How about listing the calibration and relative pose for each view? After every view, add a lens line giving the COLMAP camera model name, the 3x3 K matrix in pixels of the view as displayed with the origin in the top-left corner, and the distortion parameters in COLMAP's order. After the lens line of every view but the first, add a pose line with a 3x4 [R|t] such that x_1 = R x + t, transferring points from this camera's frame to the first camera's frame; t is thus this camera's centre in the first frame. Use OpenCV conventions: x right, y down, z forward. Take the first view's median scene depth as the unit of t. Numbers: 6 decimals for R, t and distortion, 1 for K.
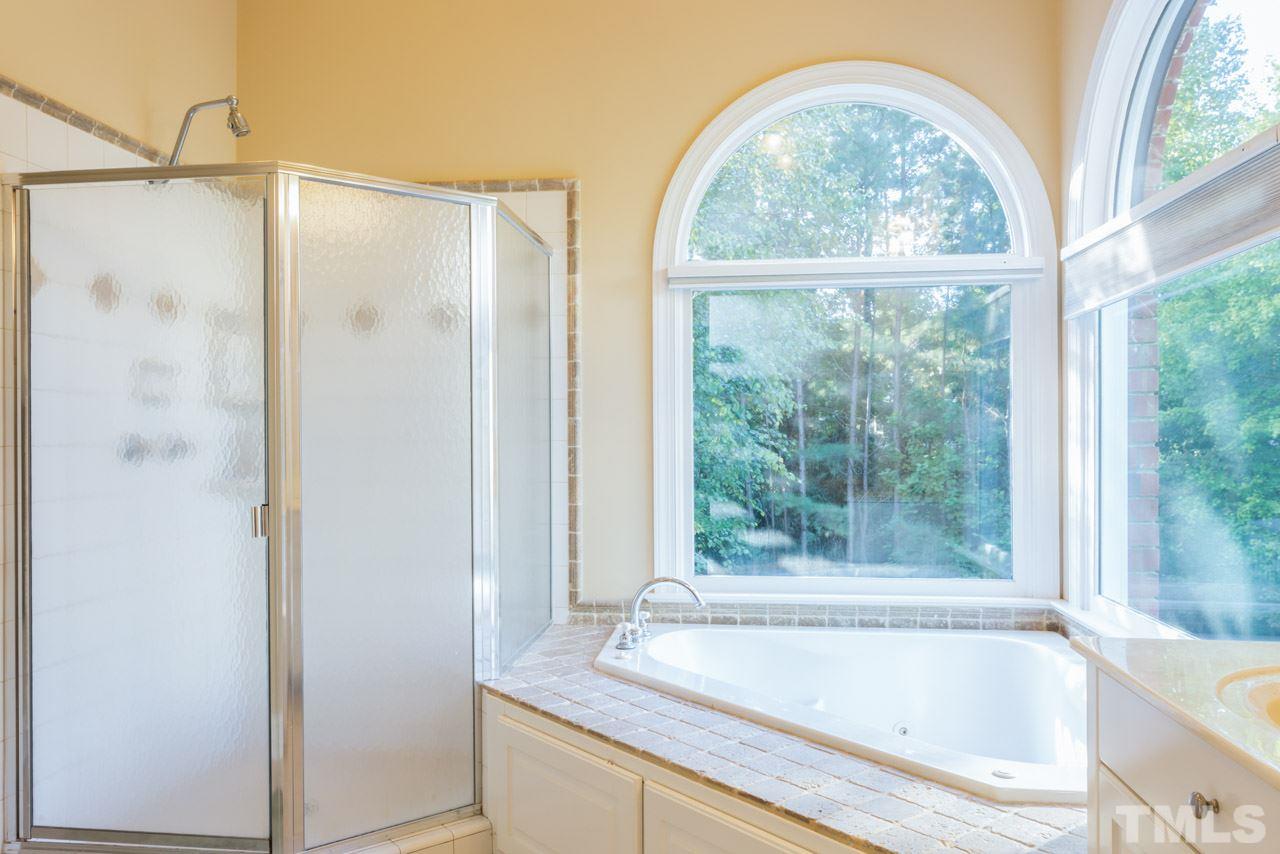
lens RADIAL K [[949.3, 0, 640.0], [0, 949.3, 427.0], [0, 0, 1]] dist [0.001883, 0.004260]
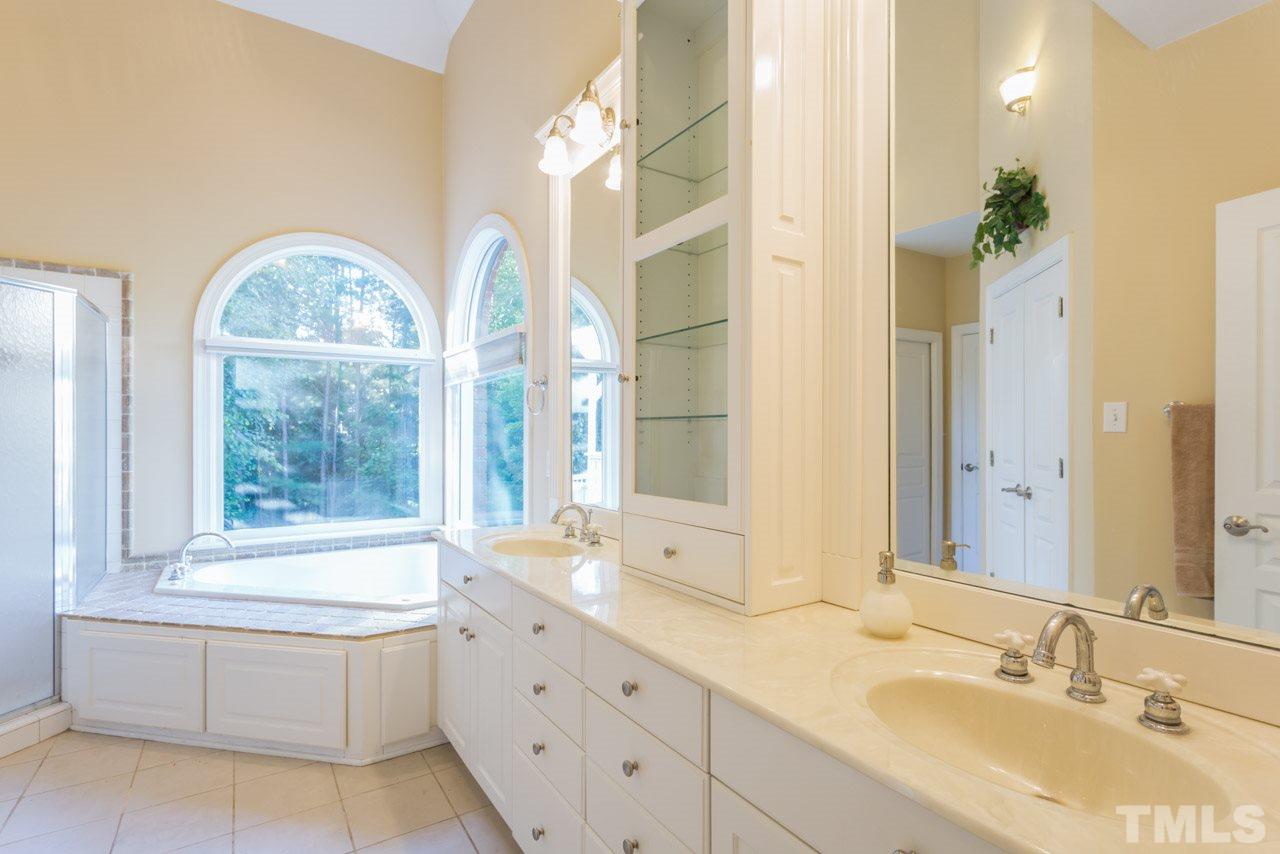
lens RADIAL K [[619.2, 0, 640.0], [0, 619.2, 427.0], [0, 0, 1]] dist [0.001467, 0.000980]
pose [[0.769866, 0.007937, 0.638157, -0.071754], [-0.007055, 0.999967, -0.003926, -0.021386], [-0.638167, -0.001480, 0.769897, -0.263629]]
